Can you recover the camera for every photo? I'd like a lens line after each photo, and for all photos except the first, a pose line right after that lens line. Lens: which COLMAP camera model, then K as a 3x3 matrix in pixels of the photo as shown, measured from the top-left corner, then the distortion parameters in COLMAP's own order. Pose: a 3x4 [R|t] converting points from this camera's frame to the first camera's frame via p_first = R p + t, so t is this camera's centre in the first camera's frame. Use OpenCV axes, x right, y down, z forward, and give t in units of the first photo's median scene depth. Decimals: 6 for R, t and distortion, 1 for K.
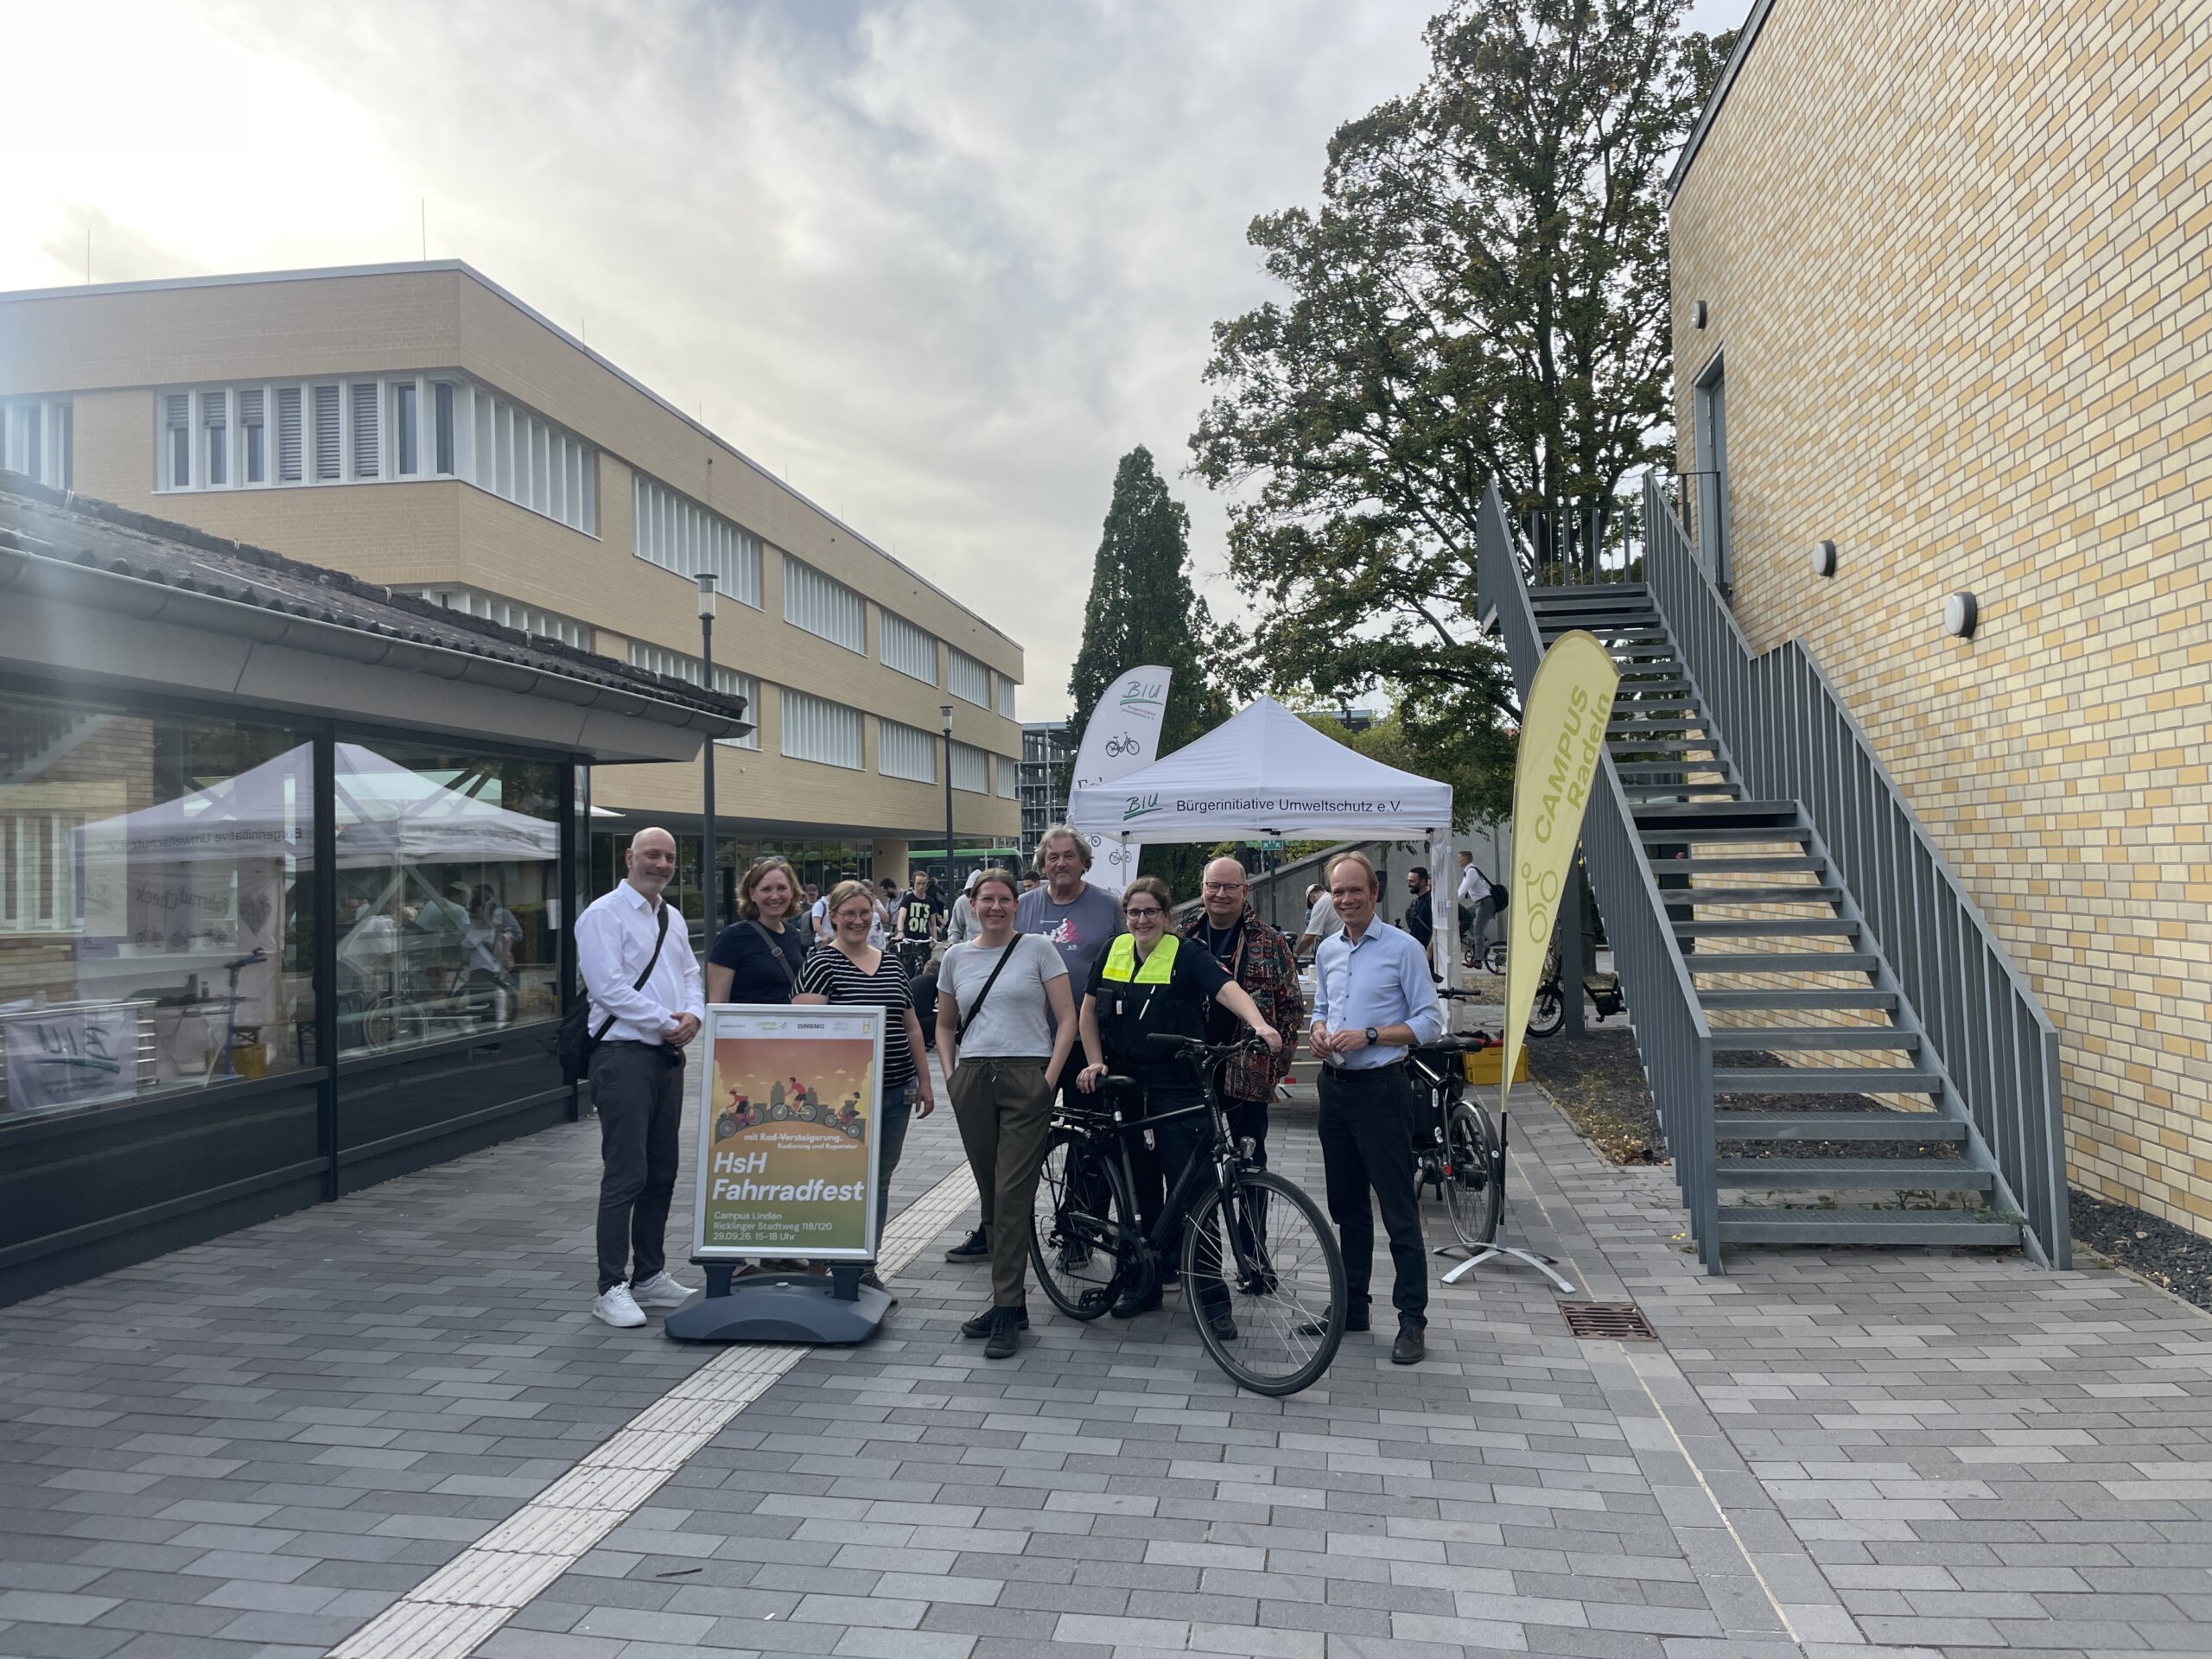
lens RADIAL K [[1638.8, 0, 1106.0], [0, 1638.8, 829.5], [0, 0, 1]] dist [0.032233, -0.002933]
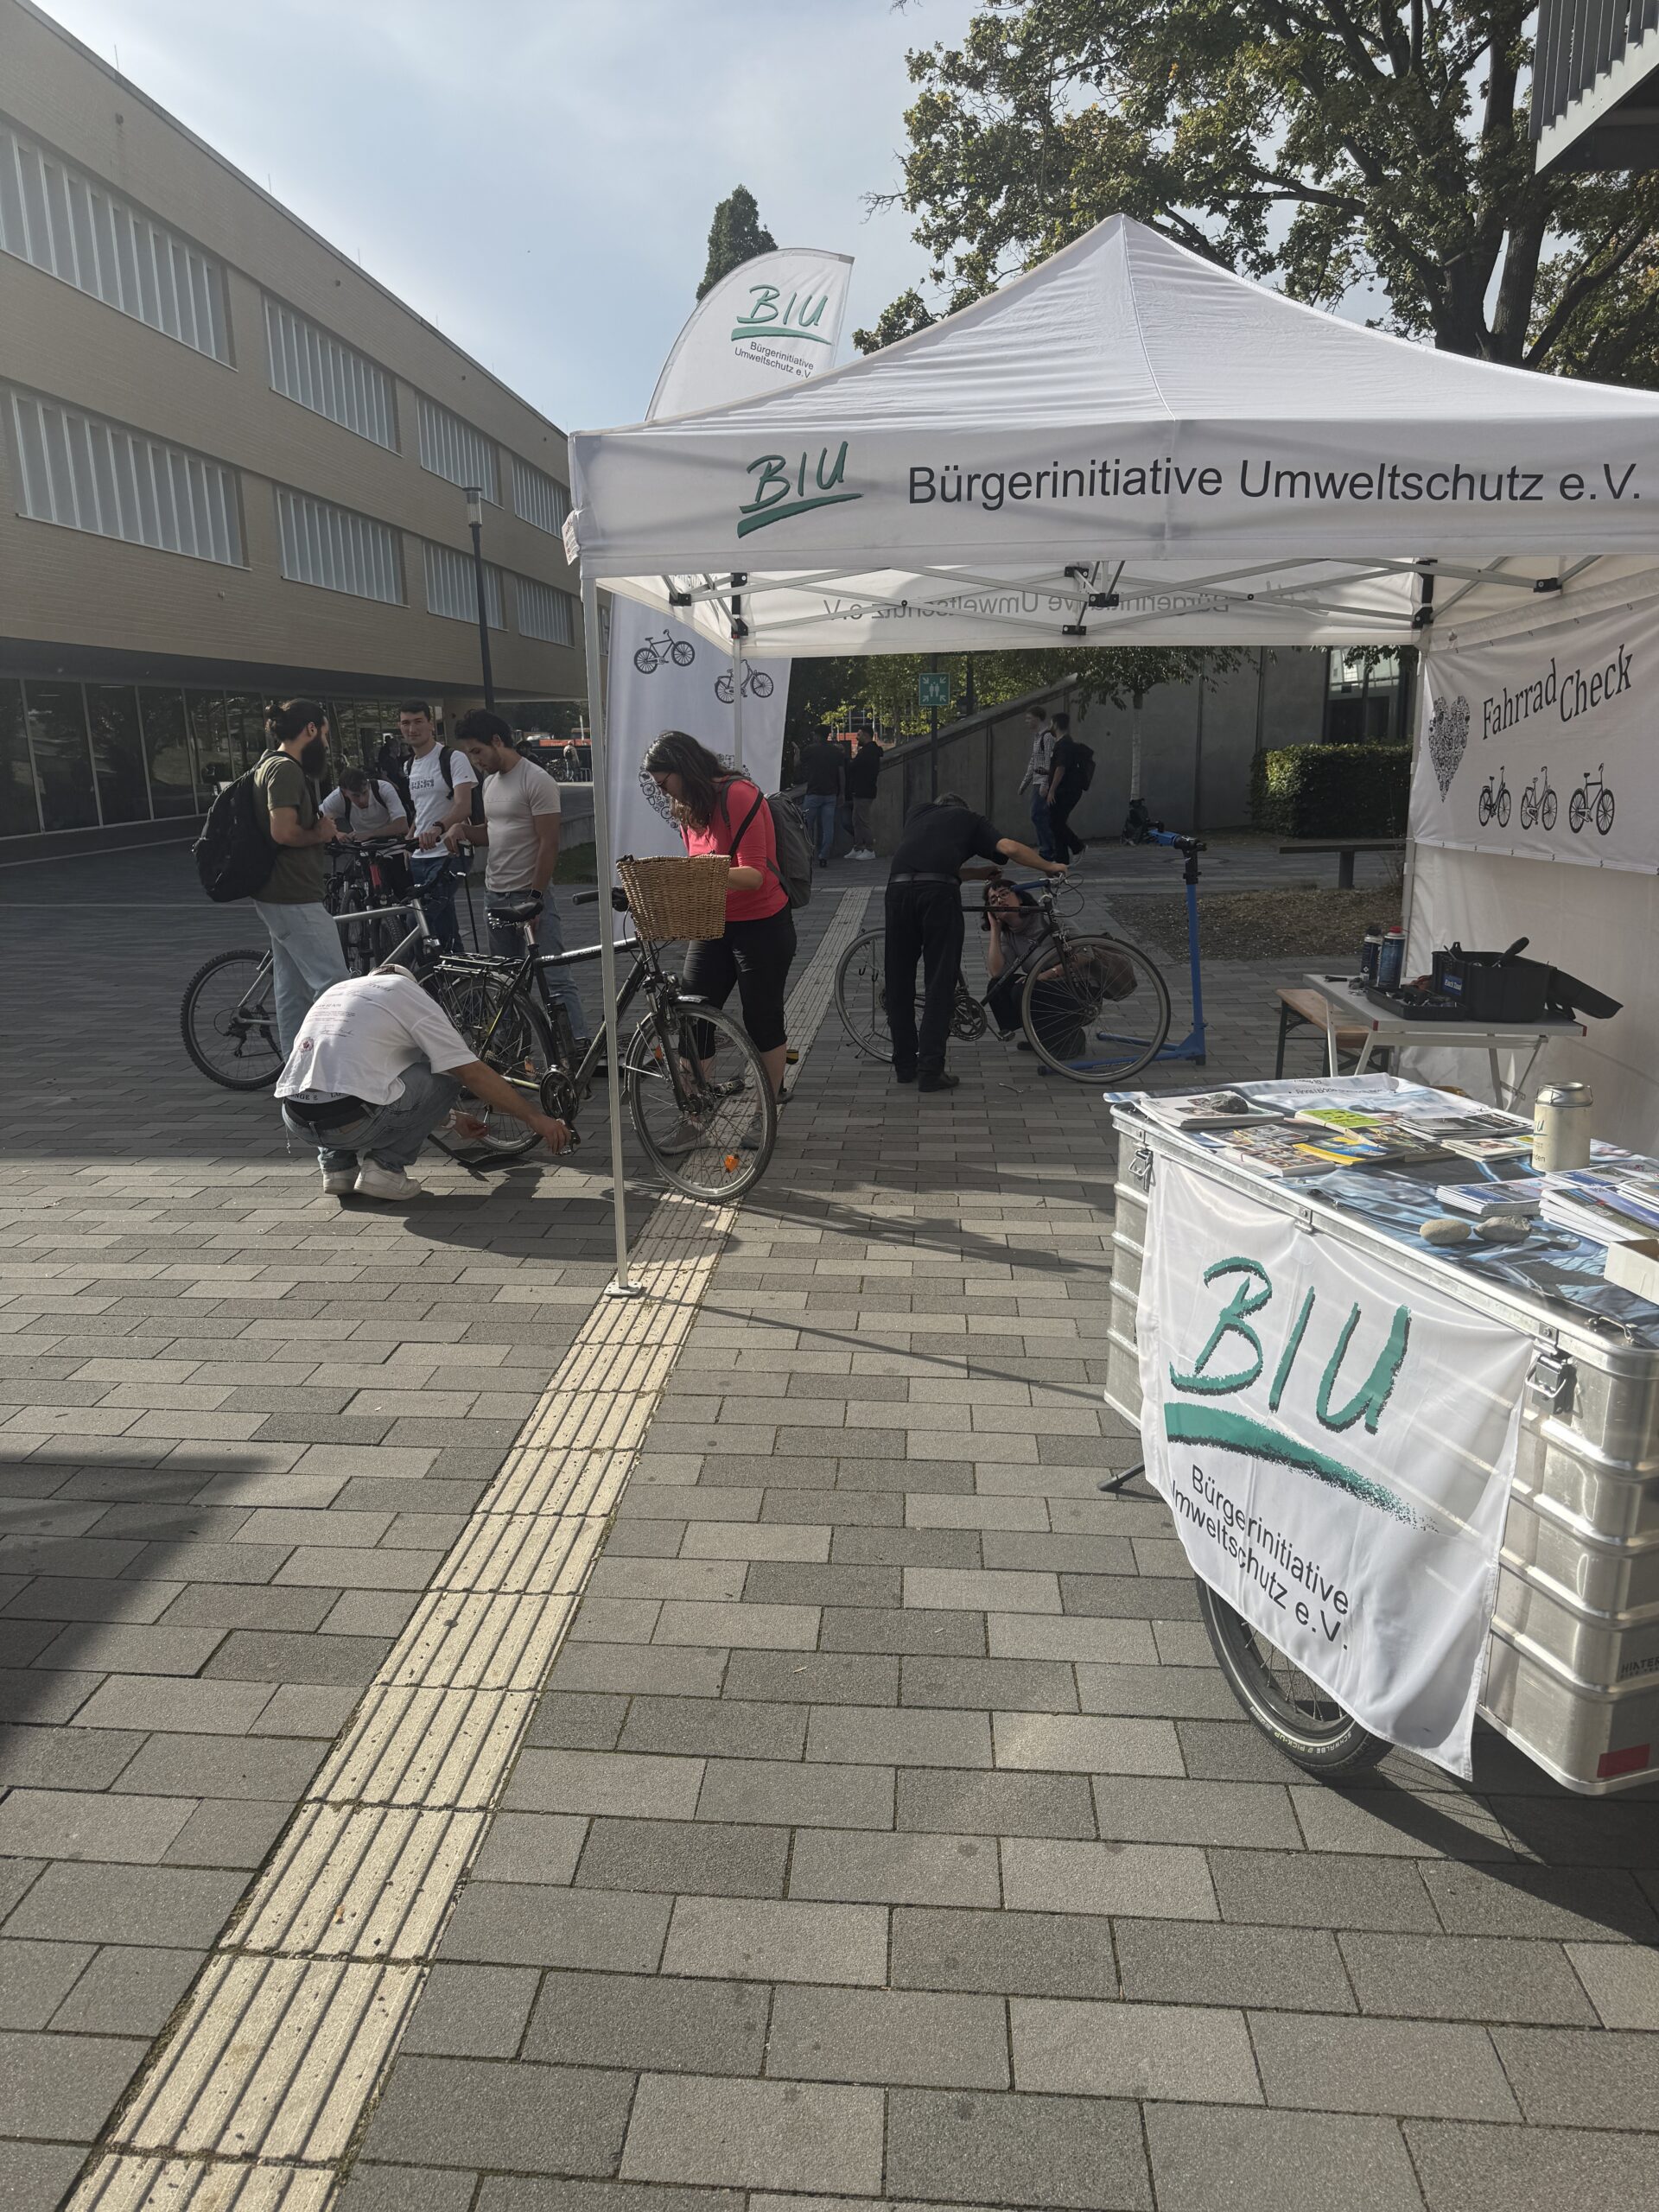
lens RADIAL K [[1518.9, 0, 829.5], [0, 1518.9, 1106.0], [0, 0, 1]] dist [-0.007769, -0.001830]
pose [[0.996839, -0.011069, 0.078672, 0.001539], [-0.009741, 0.965749, 0.259296, 0.015848], [-0.078847, -0.259243, 0.962588, 0.408686]]
